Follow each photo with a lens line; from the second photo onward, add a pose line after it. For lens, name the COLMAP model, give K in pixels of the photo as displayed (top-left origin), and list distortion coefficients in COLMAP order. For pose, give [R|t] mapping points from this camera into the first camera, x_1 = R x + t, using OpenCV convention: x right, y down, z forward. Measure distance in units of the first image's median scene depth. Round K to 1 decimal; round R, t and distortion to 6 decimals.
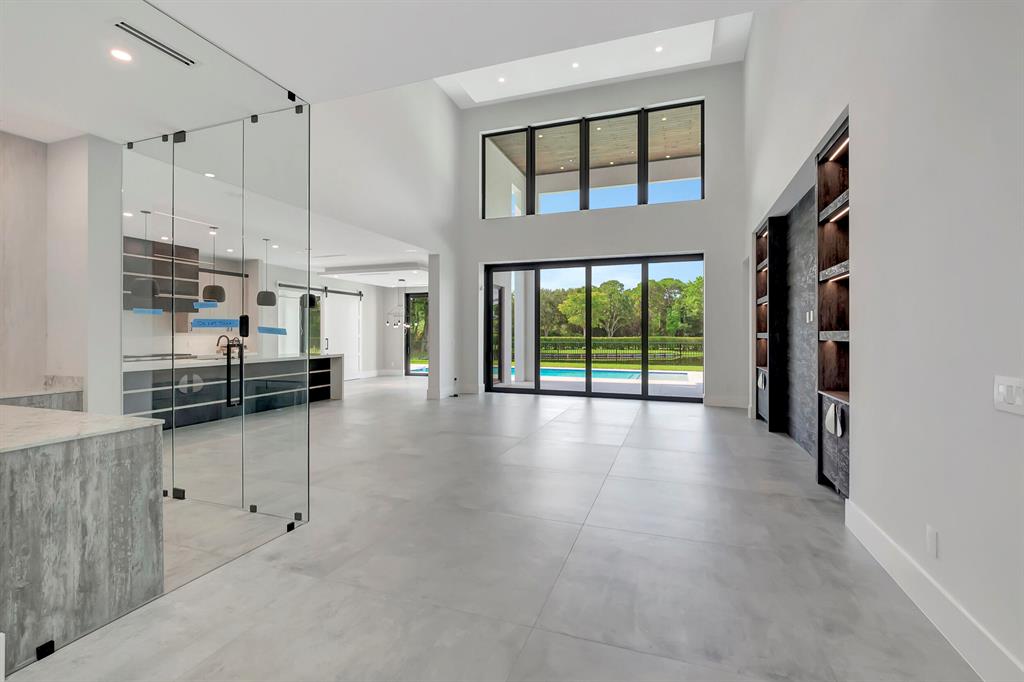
lens RADIAL K [[451.2, 0, 497.8], [0, 451.2, 332.3], [0, 0, 1]] dist [0.001540, 0.002408]
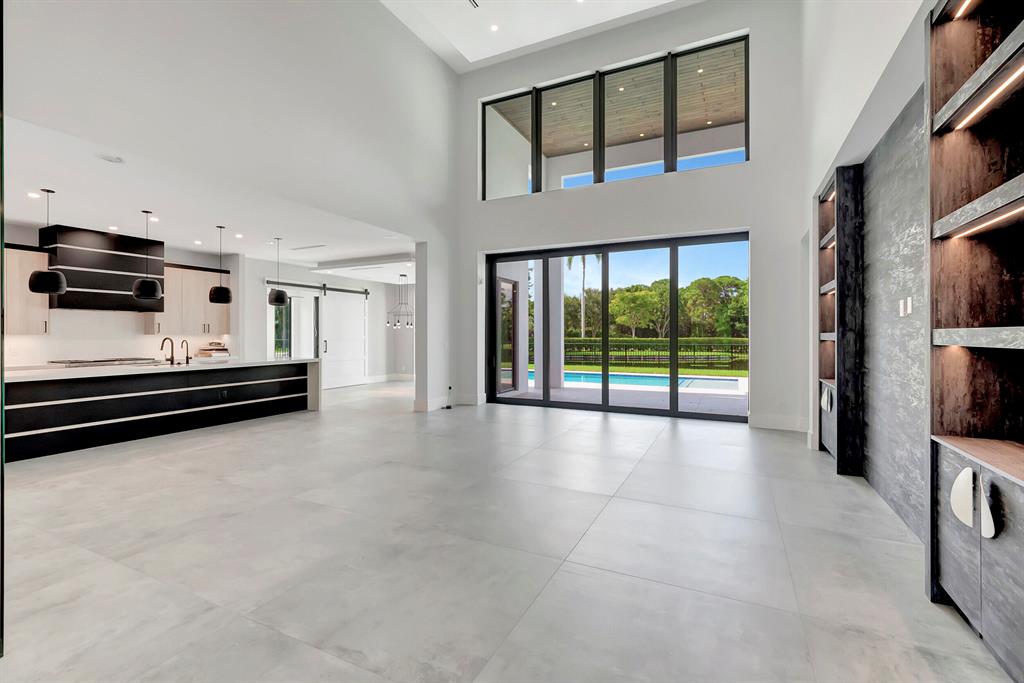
lens RADIAL K [[451.2, 0, 507.8], [0, 451.2, 334.9], [0, 0, 1]] dist [0.001540, 0.002408]
pose [[0.995982, -0.002796, -0.089515, 0.096878], [0.003104, 0.999990, 0.003302, 0.000686], [0.089505, -0.003566, 0.995980, 0.160758]]
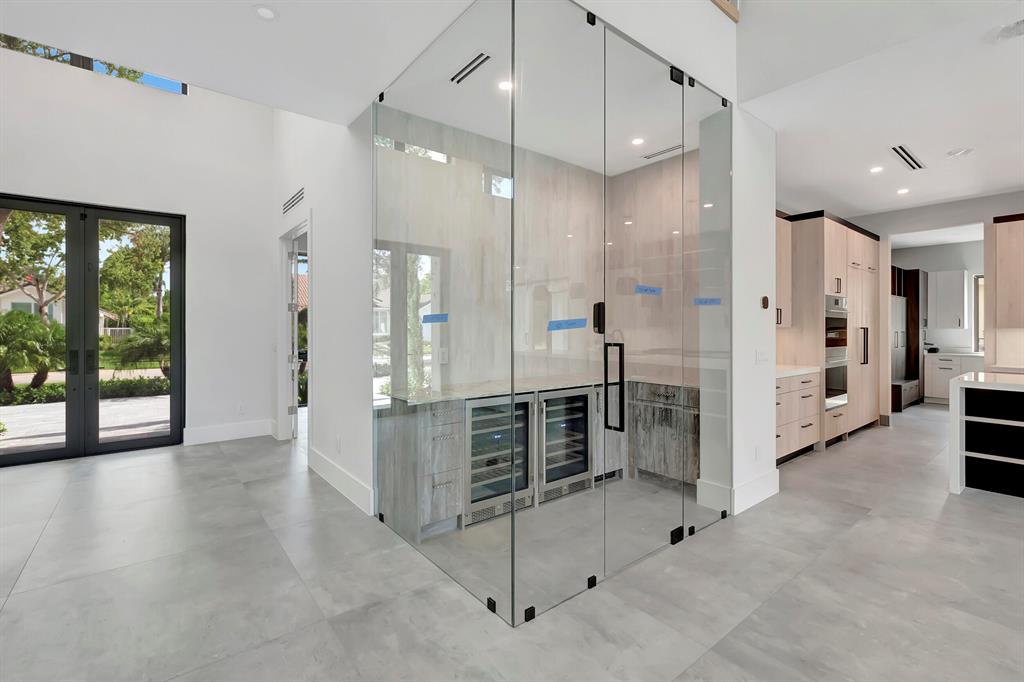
lens RADIAL K [[451.2, 0, 515.0], [0, 451.2, 330.9], [0, 0, 1]] dist [0.001540, 0.002408]
pose [[-0.491596, 0.008458, -0.870782, 0.043172], [0.001264, 0.999959, 0.008999, -0.000890], [0.870822, 0.003323, -0.491586, 0.444160]]
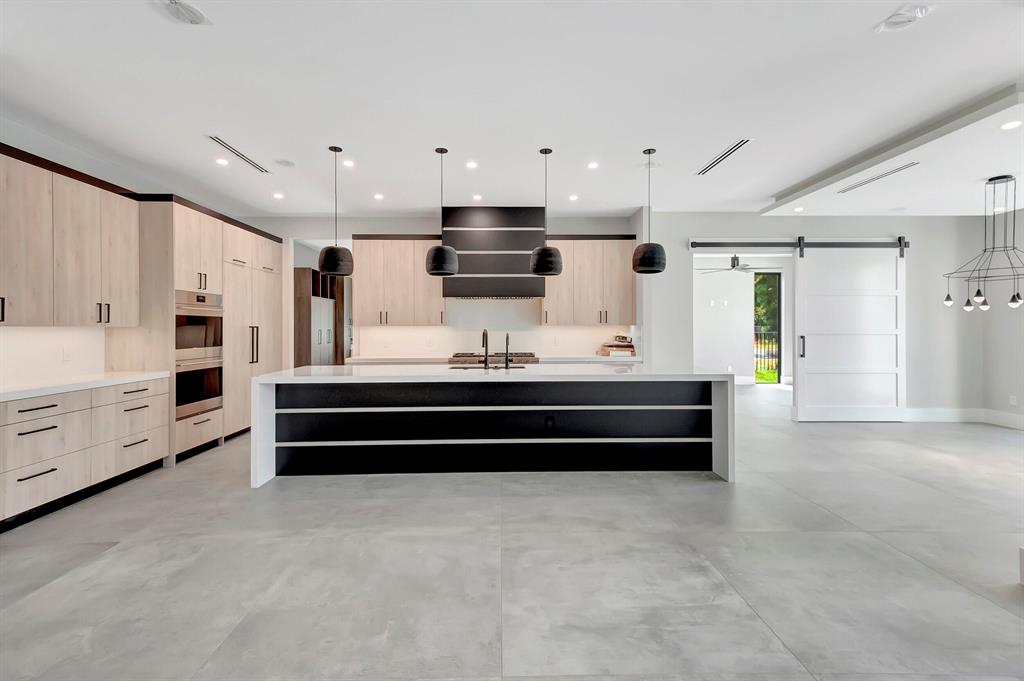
lens RADIAL K [[451.2, 0, 504.2], [0, 451.2, 326.4], [0, 0, 1]] dist [0.001540, 0.002408]
pose [[0.377077, 0.001608, -0.926181, -0.031731], [0.003837, 0.999987, 0.003298, -0.000082], [0.926174, -0.004797, 0.377066, 0.642400]]
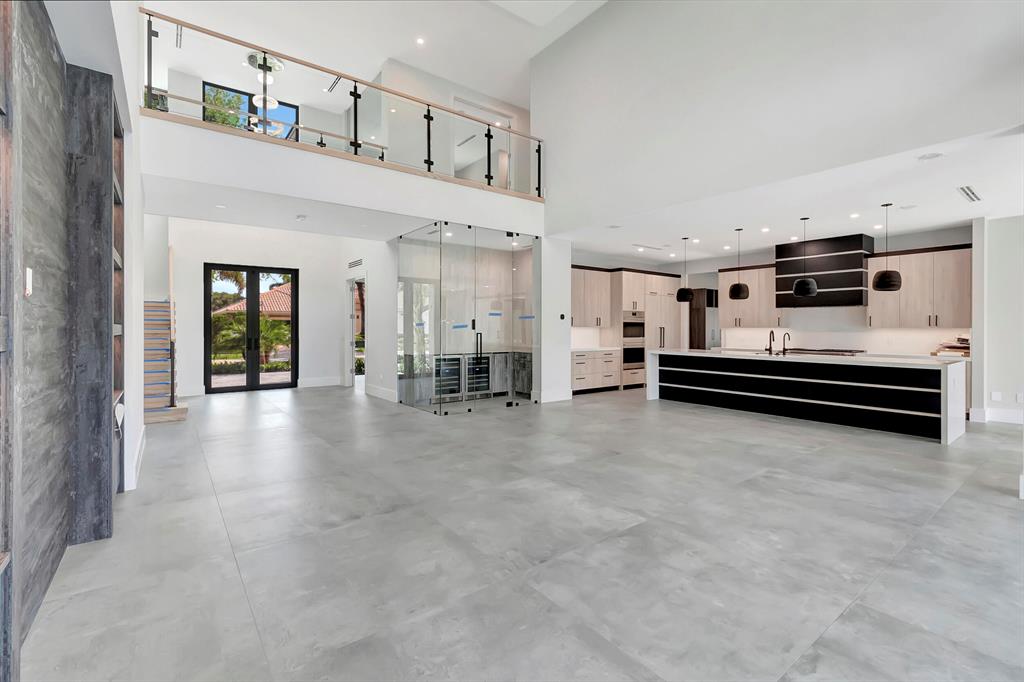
lens RADIAL K [[451.2, 0, 515.1], [0, 451.2, 327.2], [0, 0, 1]] dist [0.001540, 0.002408]
pose [[-0.519698, 0.003355, -0.854344, 0.427219], [0.001127, 0.999994, 0.003241, -0.003445], [0.854349, 0.000722, -0.519699, 0.832799]]
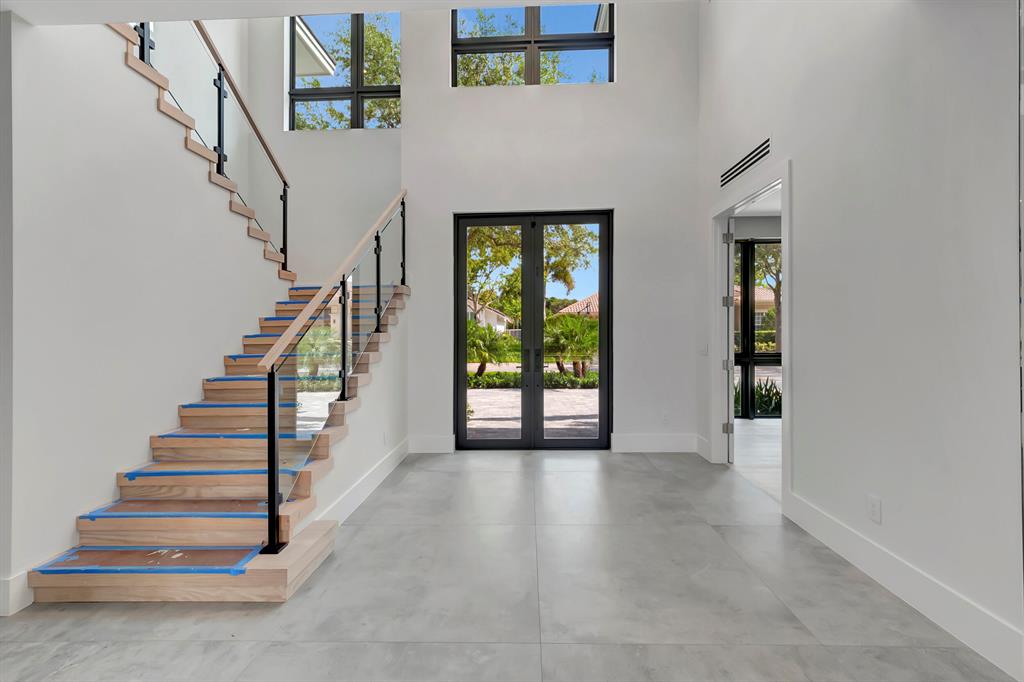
lens RADIAL K [[451.2, 0, 514.4], [0, 451.2, 324.6], [0, 0, 1]] dist [0.001540, 0.002408]
pose [[-0.937950, 0.010605, -0.346607, 0.048800], [0.014934, 0.999840, -0.009819, -0.000514], [0.346447, -0.014386, -0.937959, 0.261712]]
